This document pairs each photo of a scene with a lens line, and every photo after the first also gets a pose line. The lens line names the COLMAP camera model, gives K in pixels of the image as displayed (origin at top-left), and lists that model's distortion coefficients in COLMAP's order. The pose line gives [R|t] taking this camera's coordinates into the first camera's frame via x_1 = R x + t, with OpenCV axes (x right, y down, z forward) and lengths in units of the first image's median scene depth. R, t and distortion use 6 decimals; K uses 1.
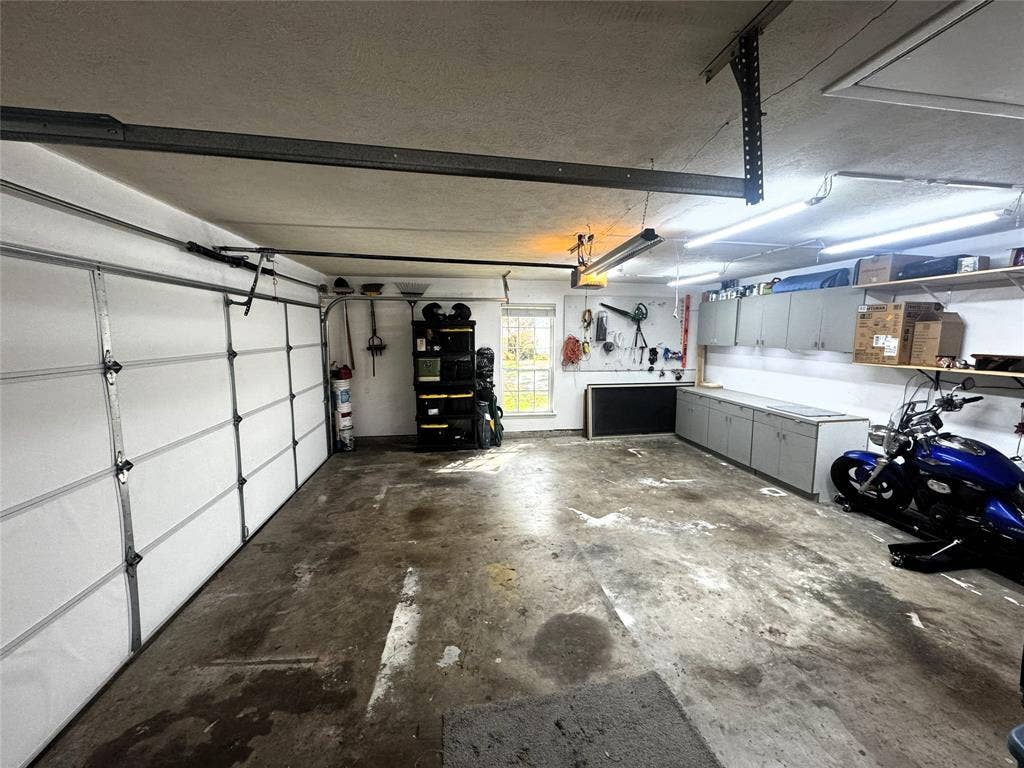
lens RADIAL K [[410.3, 0, 512.3], [0, 410.3, 379.2], [0, 0, 1]] dist [0.000235, 0.000229]
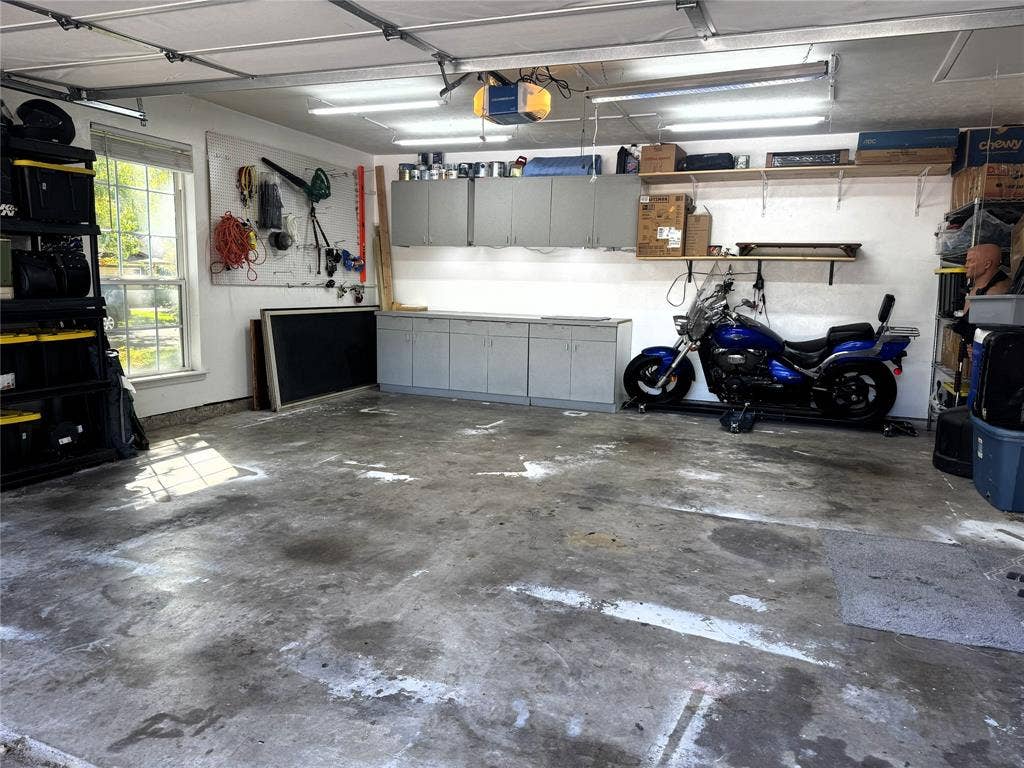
lens RADIAL K [[723.5, 0, 513.6], [0, 723.5, 384.1], [0, 0, 1]] dist [0.053130, -0.016543]
pose [[0.514434, -0.111091, 0.850303, -0.640850], [0.074378, 0.993617, 0.084816, 0.072620], [-0.854298, 0.019612, 0.519413, 0.310934]]
